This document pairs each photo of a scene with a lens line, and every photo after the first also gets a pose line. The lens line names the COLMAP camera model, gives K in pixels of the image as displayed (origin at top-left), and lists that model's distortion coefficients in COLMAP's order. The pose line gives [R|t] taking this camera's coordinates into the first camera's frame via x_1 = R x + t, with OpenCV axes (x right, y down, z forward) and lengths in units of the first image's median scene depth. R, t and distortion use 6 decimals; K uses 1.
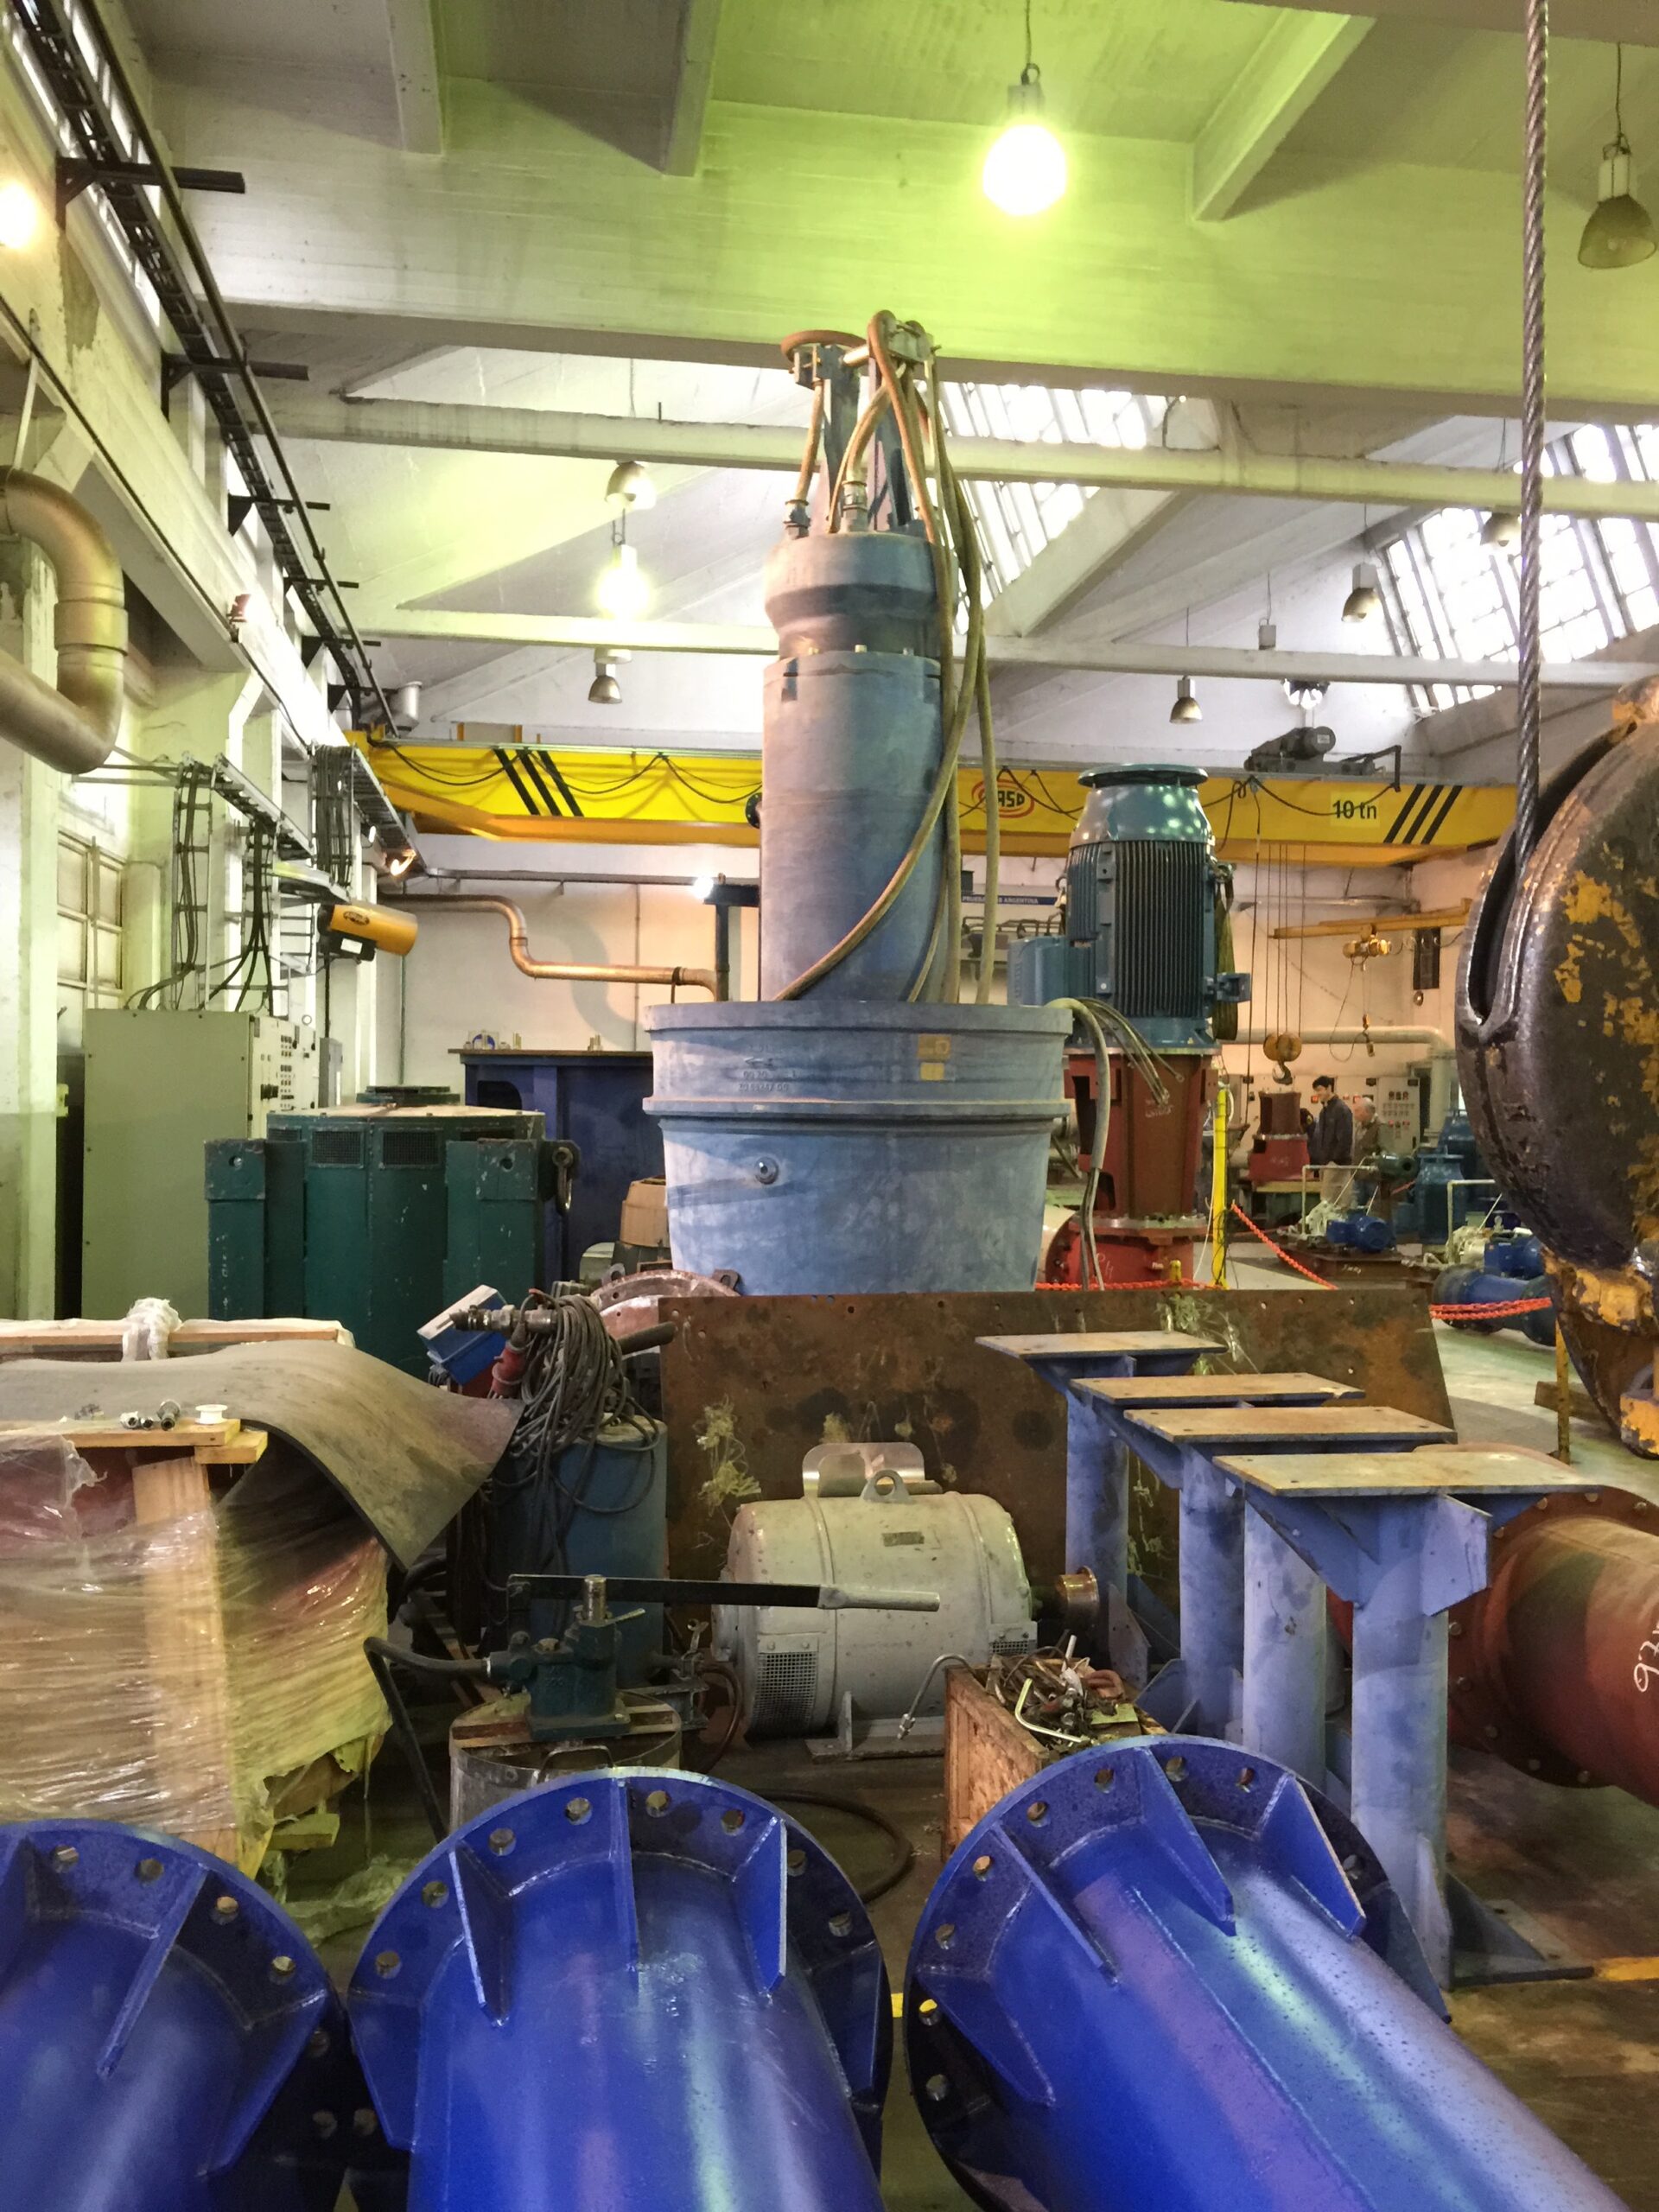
lens RADIAL K [[1868.3, 0, 835.9], [0, 1868.3, 1114.2], [0, 0, 1]] dist [0.050960, -0.017469]
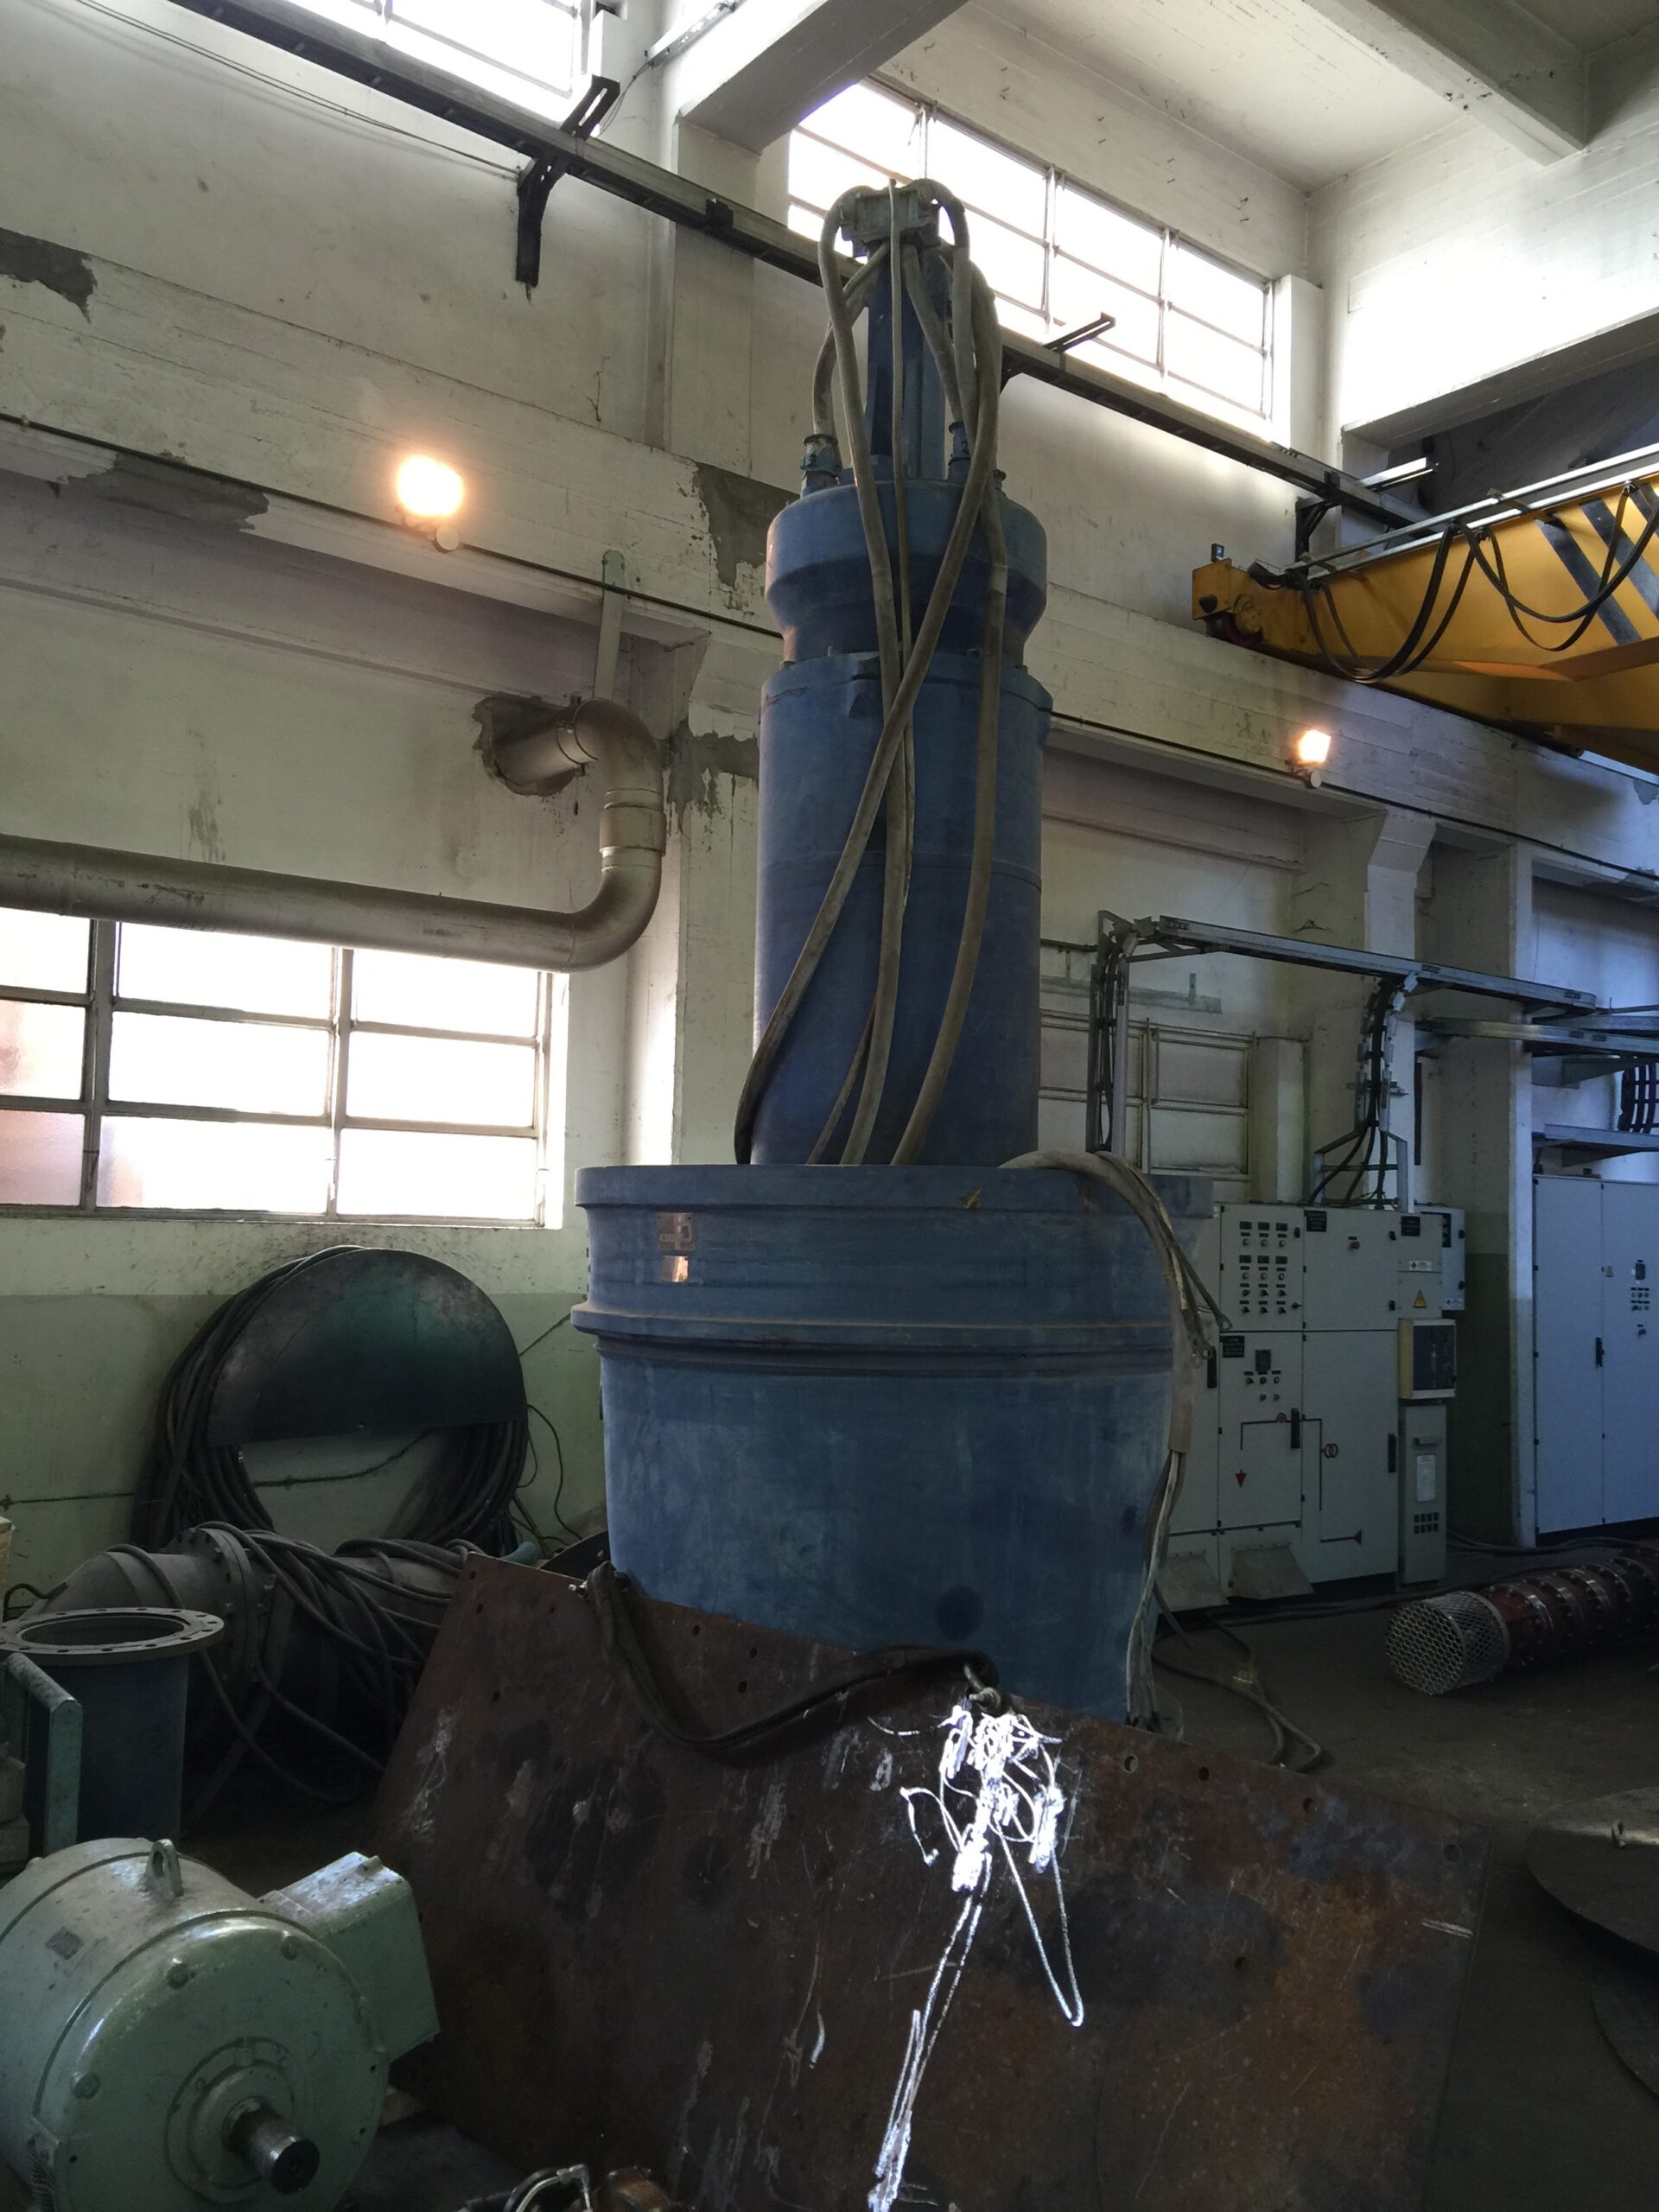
lens RADIAL K [[1868.3, 0, 847.8], [0, 1868.3, 1111.3], [0, 0, 1]] dist [0.050960, -0.017469]
pose [[0.502830, -0.058108, -0.862430, 0.321616], [-0.030551, 0.995920, -0.084915, -0.011770], [0.863845, 0.069046, 0.499003, 0.352123]]
